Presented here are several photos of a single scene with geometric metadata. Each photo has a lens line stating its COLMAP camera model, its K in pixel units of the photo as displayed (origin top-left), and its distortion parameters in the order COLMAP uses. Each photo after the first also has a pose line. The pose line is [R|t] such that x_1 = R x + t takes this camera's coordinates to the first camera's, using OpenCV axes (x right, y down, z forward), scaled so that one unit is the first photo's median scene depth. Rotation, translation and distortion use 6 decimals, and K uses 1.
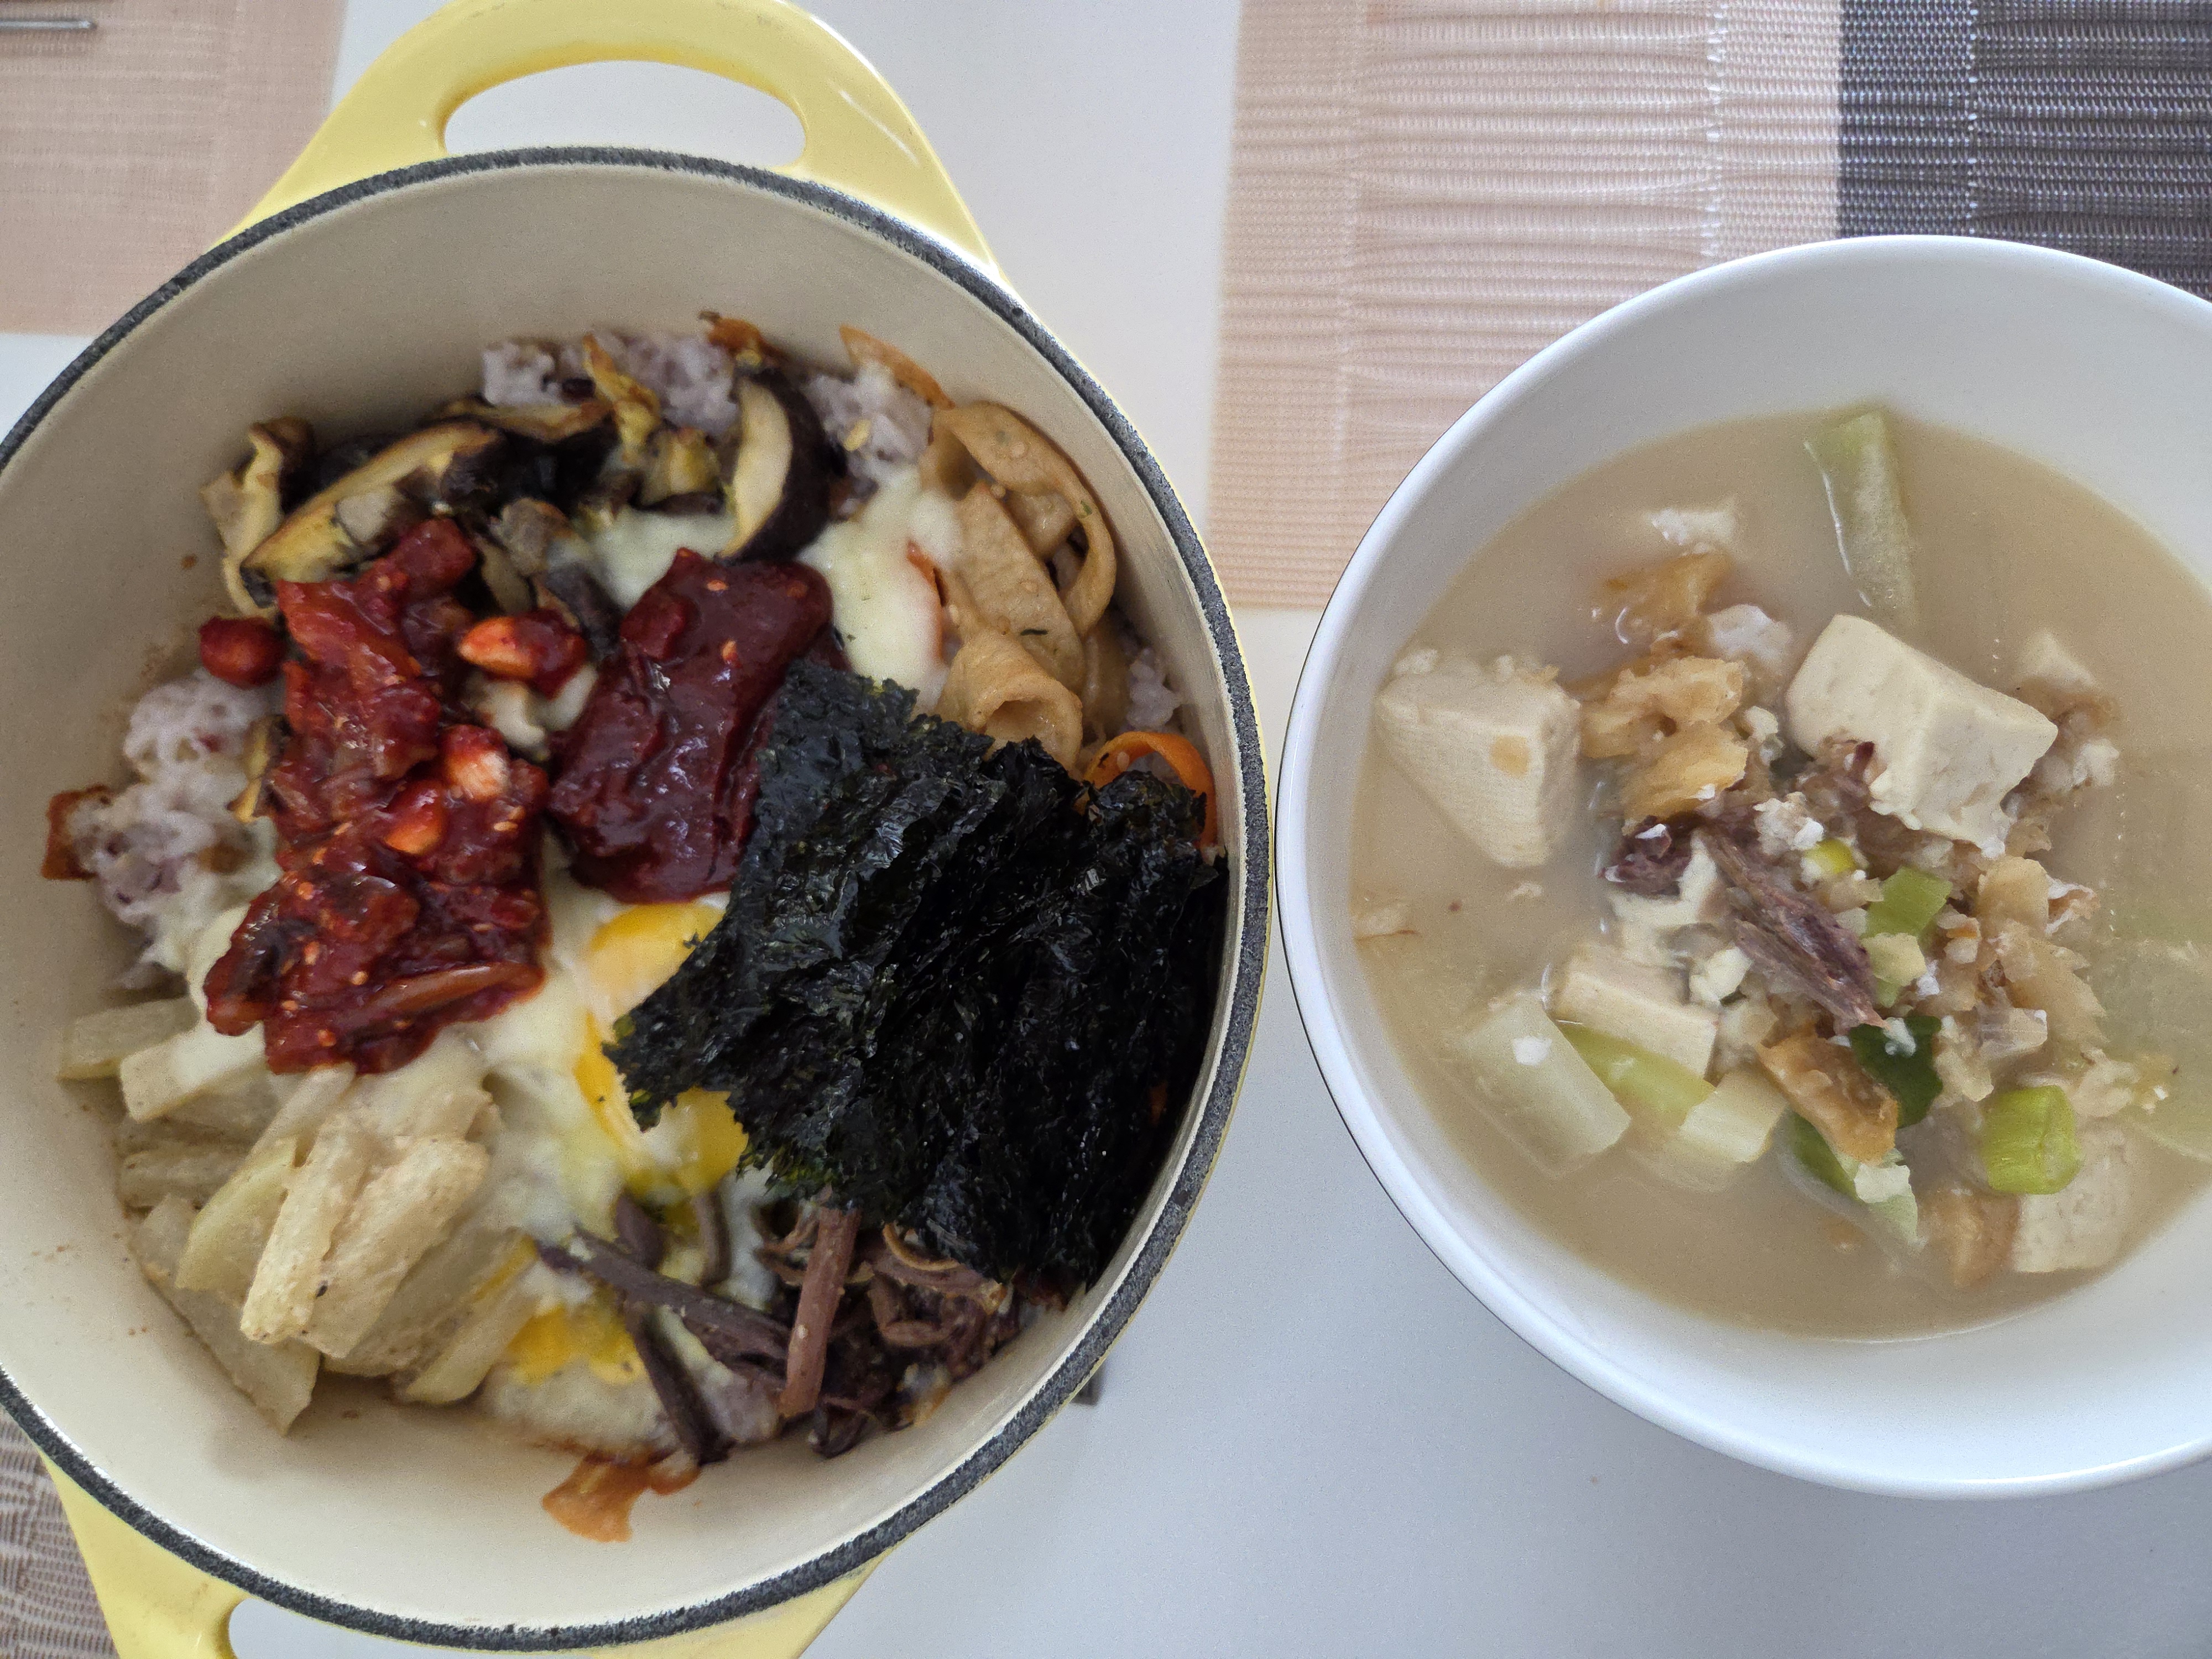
lens RADIAL K [[1528.4, 0, 1090.2], [0, 1528.4, 833.6], [0, 0, 1]] dist [-0.009862, -0.012173]
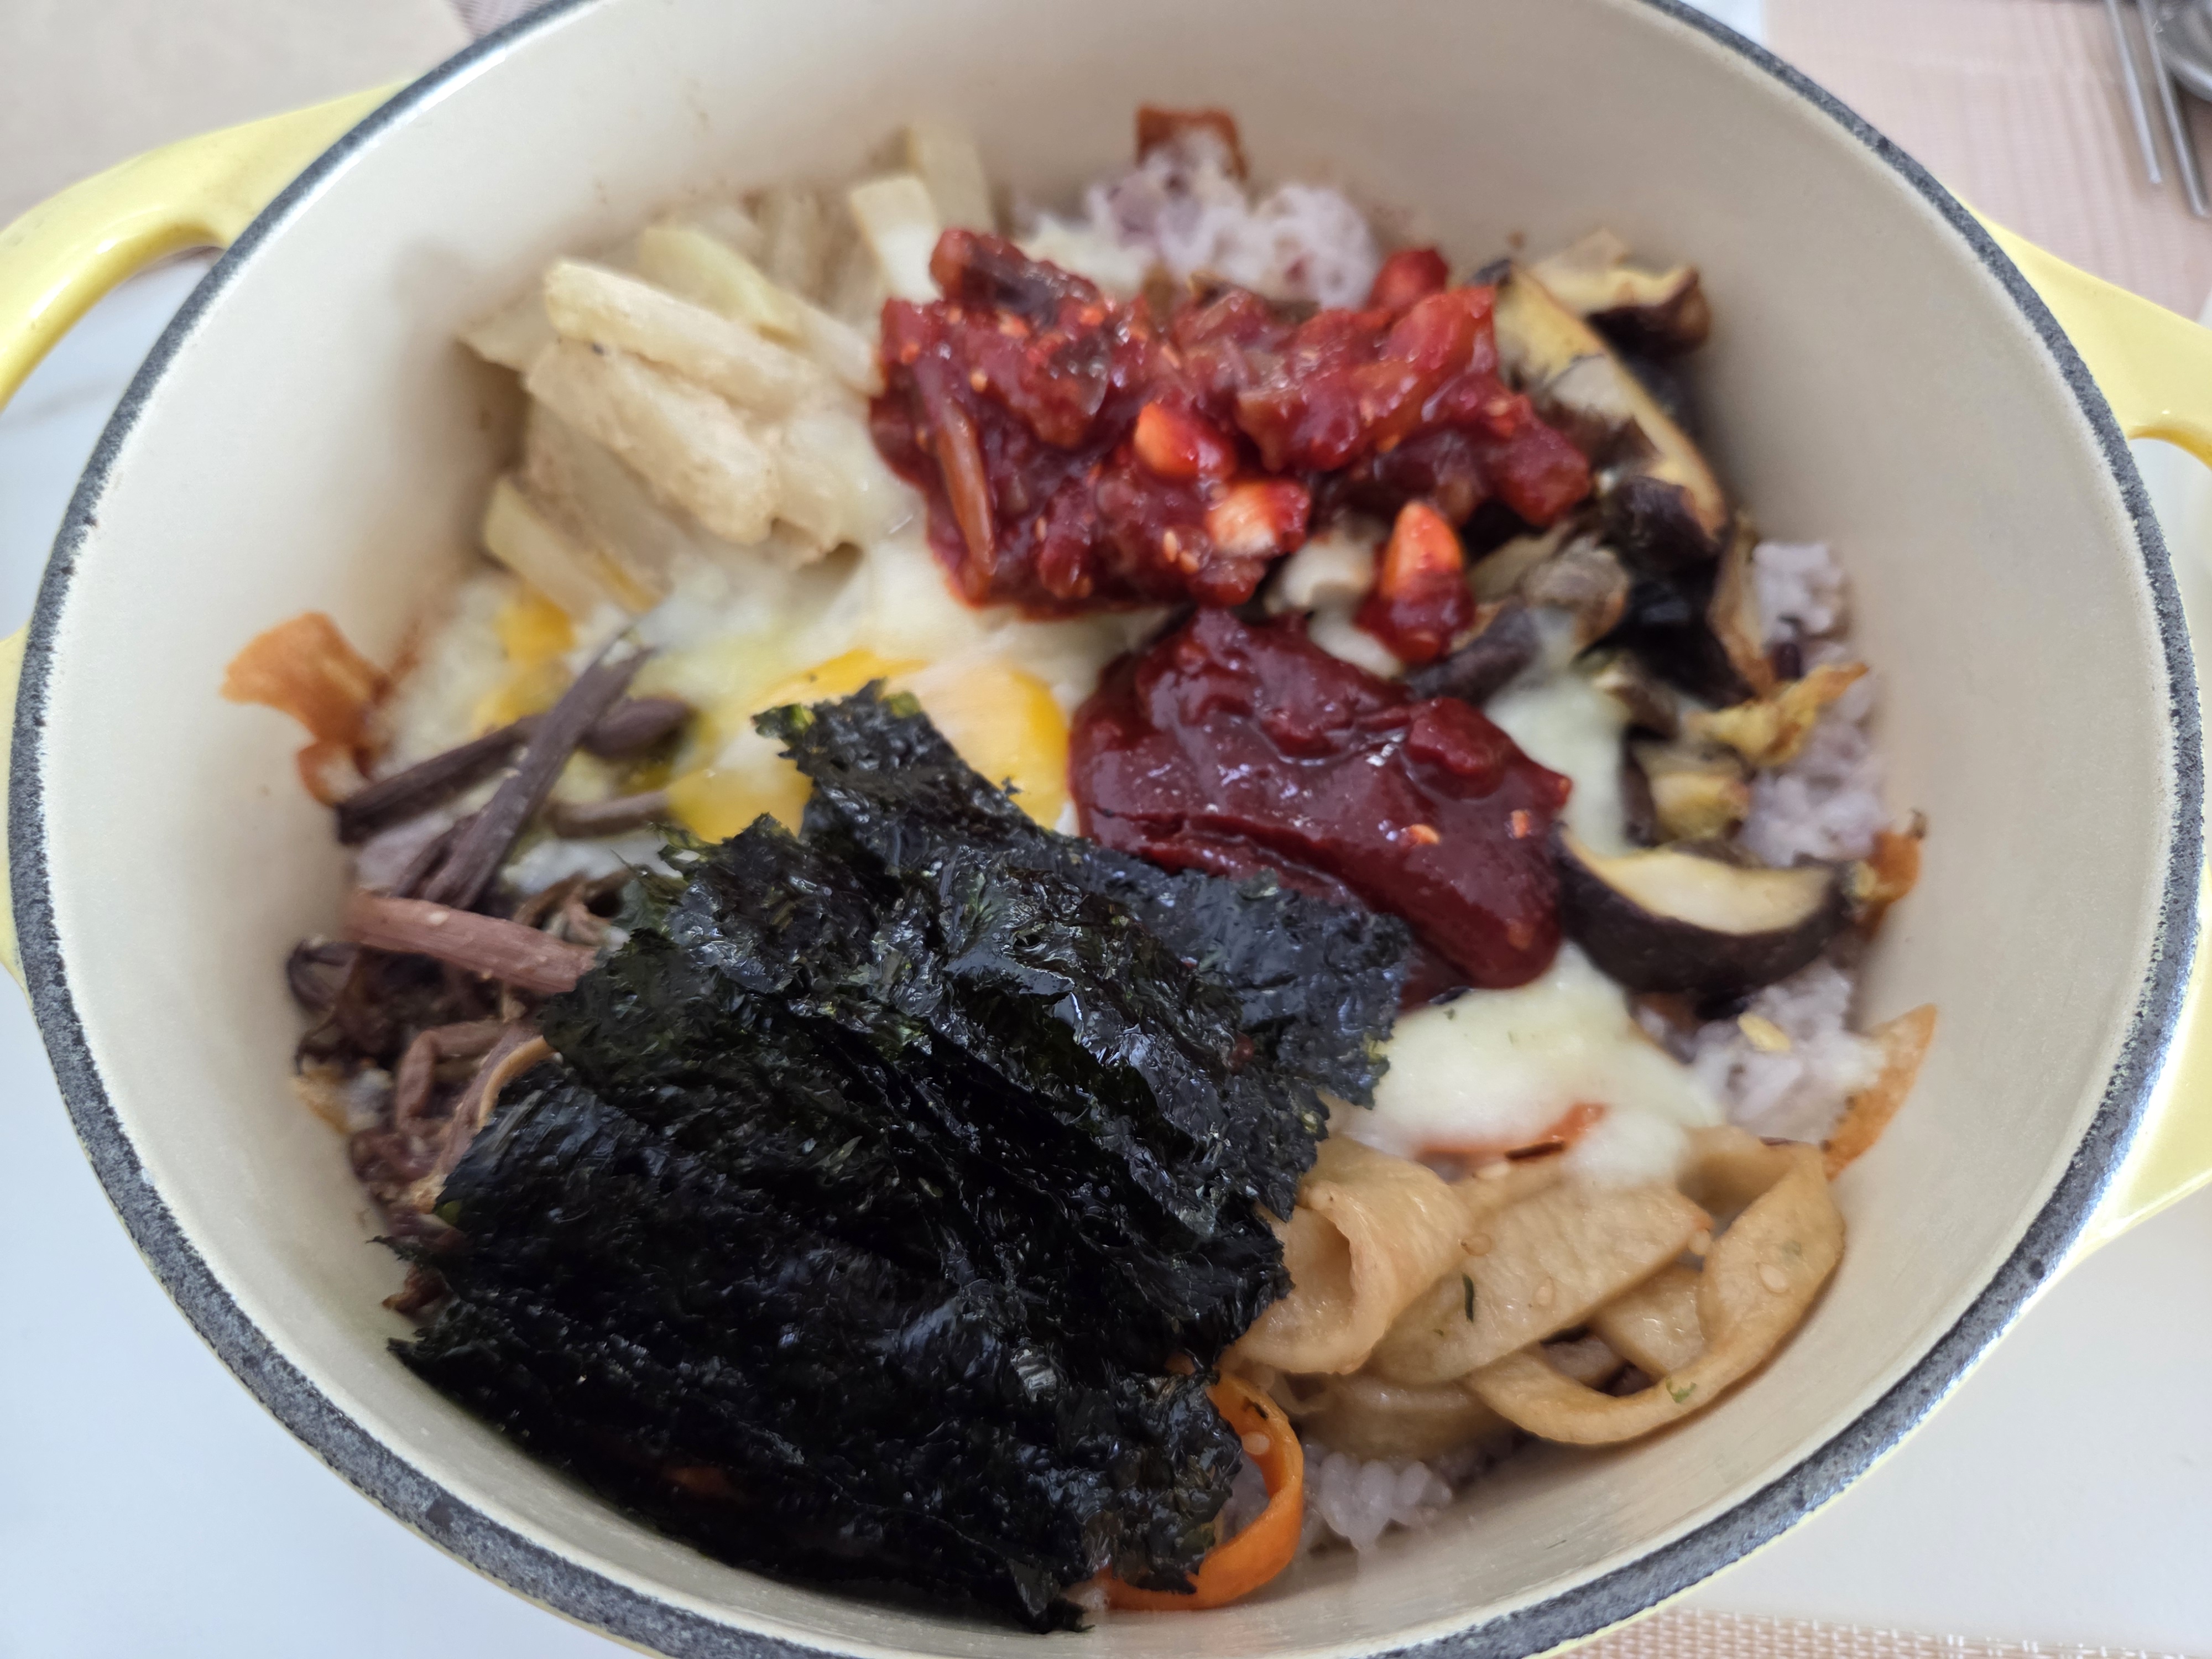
lens RADIAL K [[1528.4, 0, 1124.4], [0, 1528.4, 833.0], [0, 0, 1]] dist [-0.009862, -0.012173]
pose [[-0.037535, 0.934252, -0.354633, 0.011778], [-0.993311, 0.003898, 0.115402, -0.067110], [0.109197, 0.356592, 0.927857, 0.354100]]
